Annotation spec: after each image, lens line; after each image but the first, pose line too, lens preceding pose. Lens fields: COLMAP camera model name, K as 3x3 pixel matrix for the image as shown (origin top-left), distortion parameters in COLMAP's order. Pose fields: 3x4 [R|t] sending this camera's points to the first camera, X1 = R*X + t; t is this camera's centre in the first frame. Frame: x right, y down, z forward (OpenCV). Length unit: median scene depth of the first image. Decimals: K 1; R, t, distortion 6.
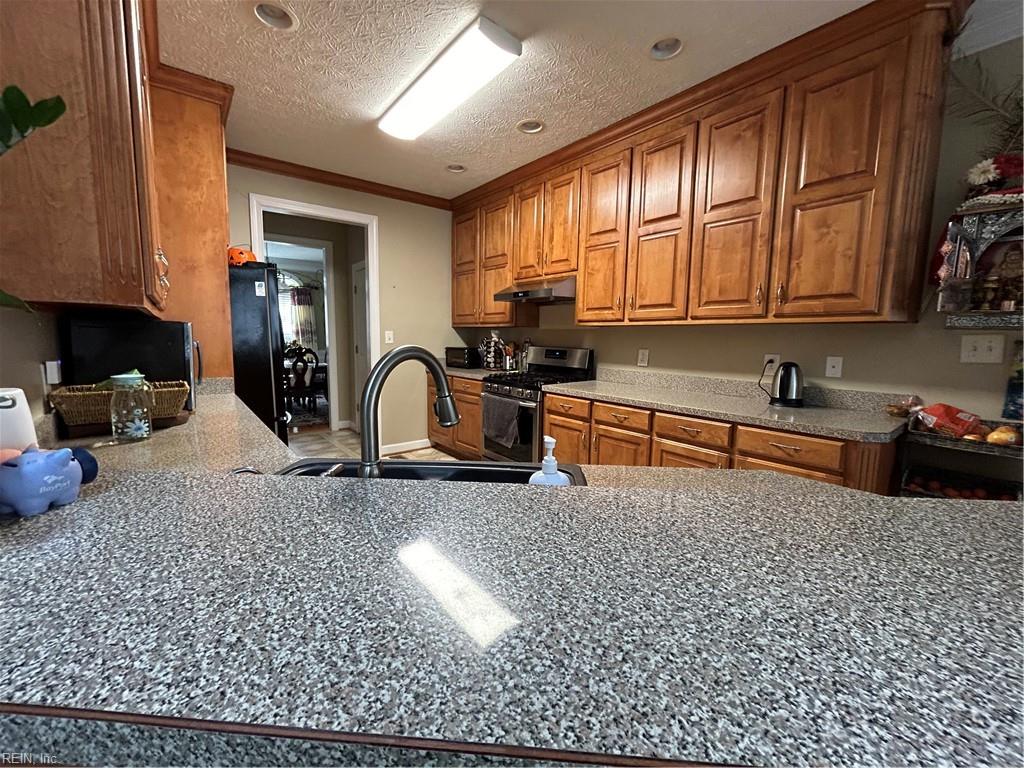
lens RADIAL K [[416.7, 0, 511.0], [0, 416.7, 382.3], [0, 0, 1]] dist [-0.007268, -0.000121]
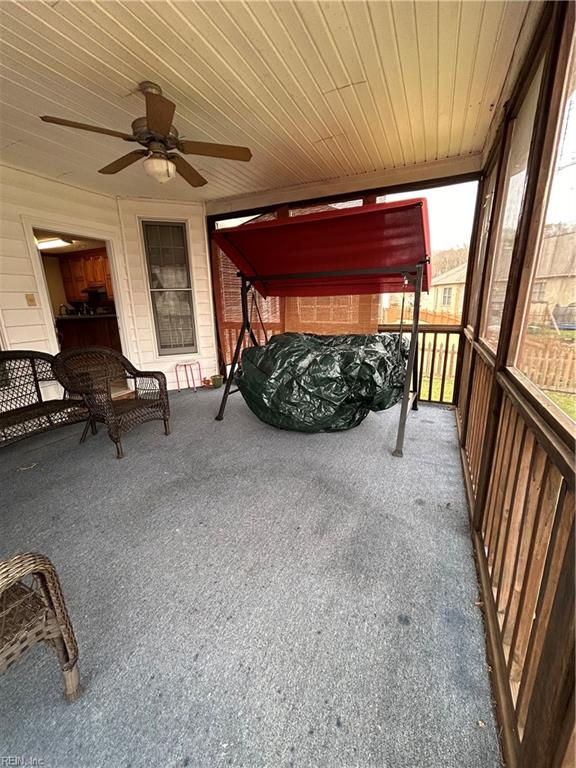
lens RADIAL K [[312.5, 0, 291.0], [0, 312.5, 383.1], [0, 0, 1]] dist [-0.007268, -0.000121]
pose [[0.885733, -0.165114, 0.433837, 0.213215], [0.100516, 0.980648, 0.168008, 0.218373], [-0.453182, -0.105203, 0.885189, -1.743165]]
